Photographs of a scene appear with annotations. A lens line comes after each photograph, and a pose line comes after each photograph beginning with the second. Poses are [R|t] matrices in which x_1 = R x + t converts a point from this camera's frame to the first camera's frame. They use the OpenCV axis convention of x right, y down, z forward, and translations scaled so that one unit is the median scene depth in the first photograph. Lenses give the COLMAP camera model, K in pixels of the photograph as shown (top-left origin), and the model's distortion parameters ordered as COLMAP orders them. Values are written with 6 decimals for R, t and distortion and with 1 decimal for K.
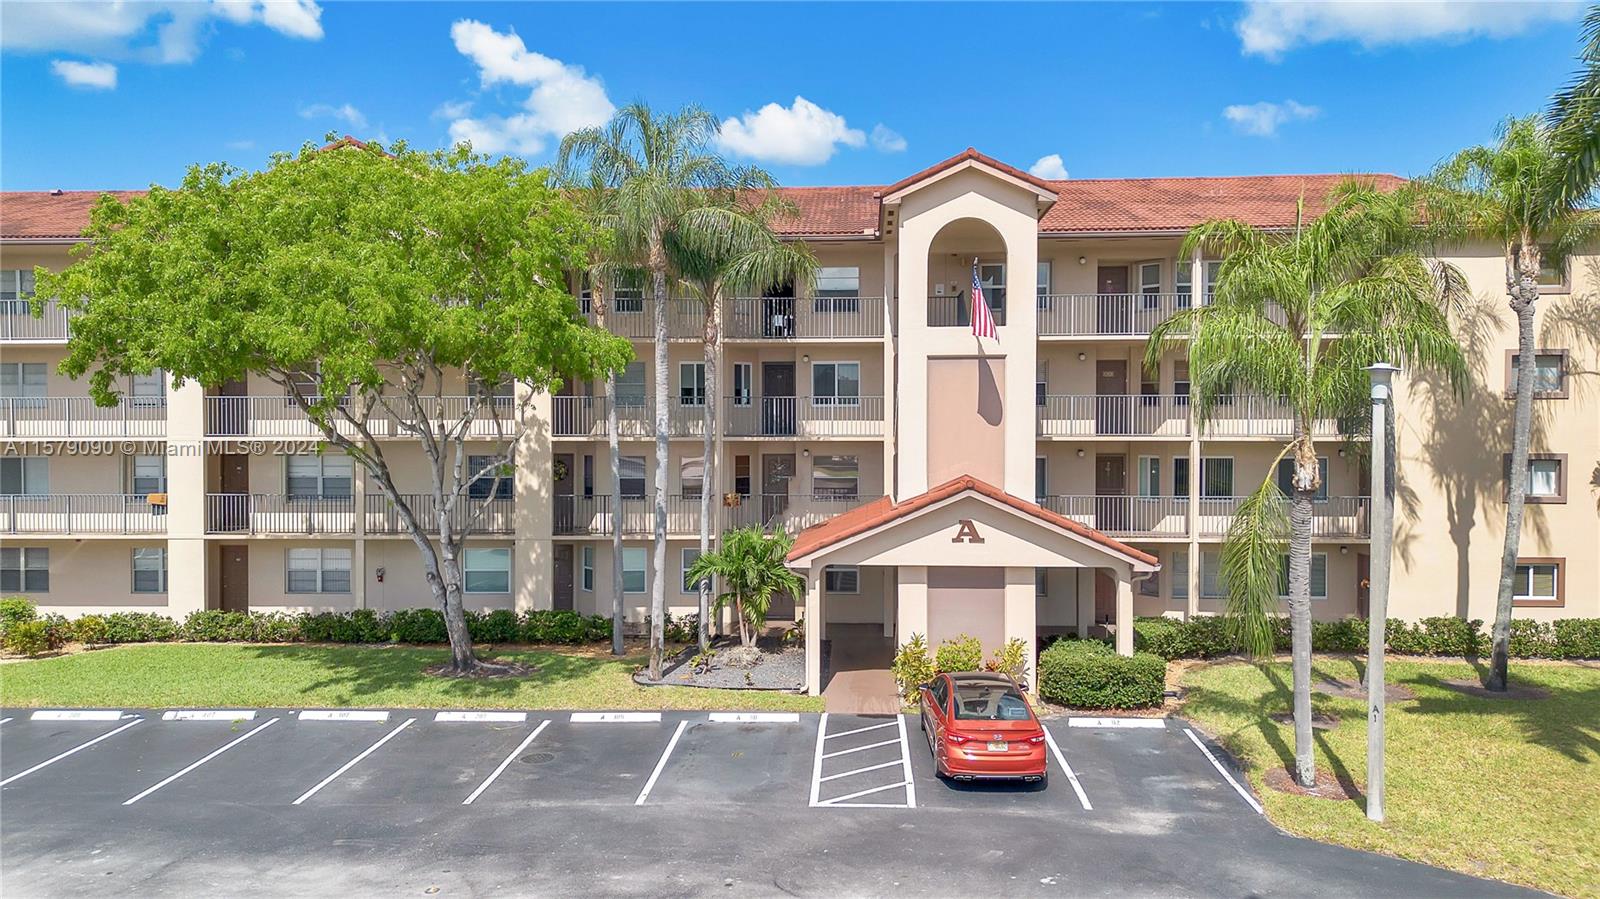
lens RADIAL K [[1161.1, 0, 802.5], [0, 1161.1, 458.2], [0, 0, 1]] dist [0.056917, -0.000283]
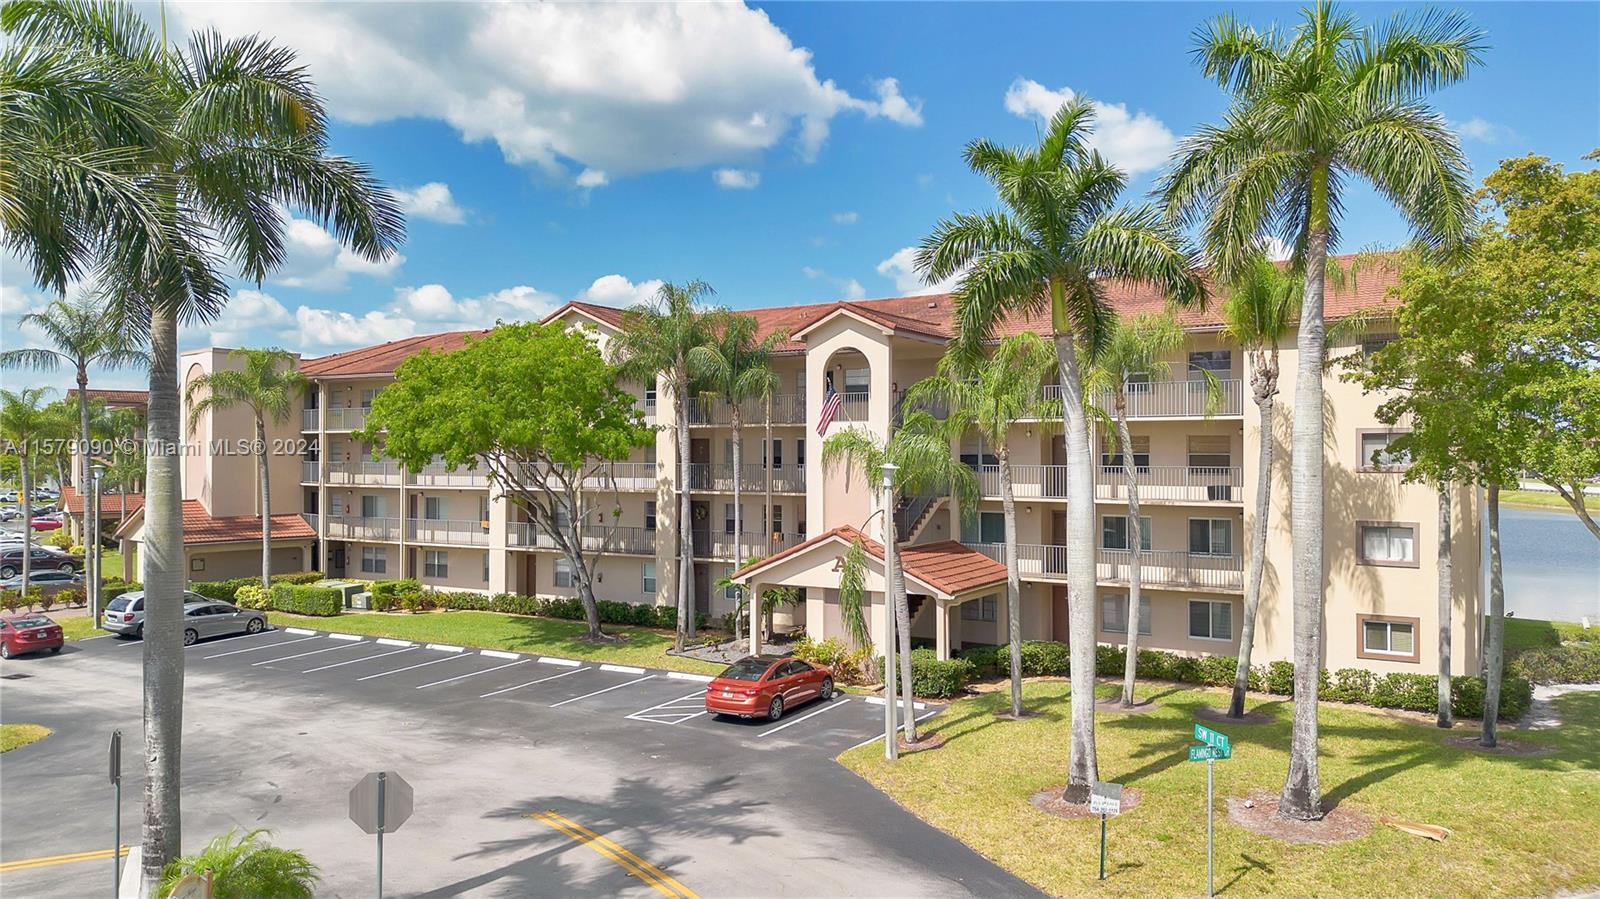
lens RADIAL K [[1161.1, 0, 801.9], [0, 1161.1, 443.7], [0, 0, 1]] dist [0.056917, -0.000283]
pose [[0.877055, -0.002063, -0.480386, 0.663428], [-0.018411, 0.999112, -0.037905, -0.026010], [0.480037, 0.042089, 0.876238, -0.241952]]
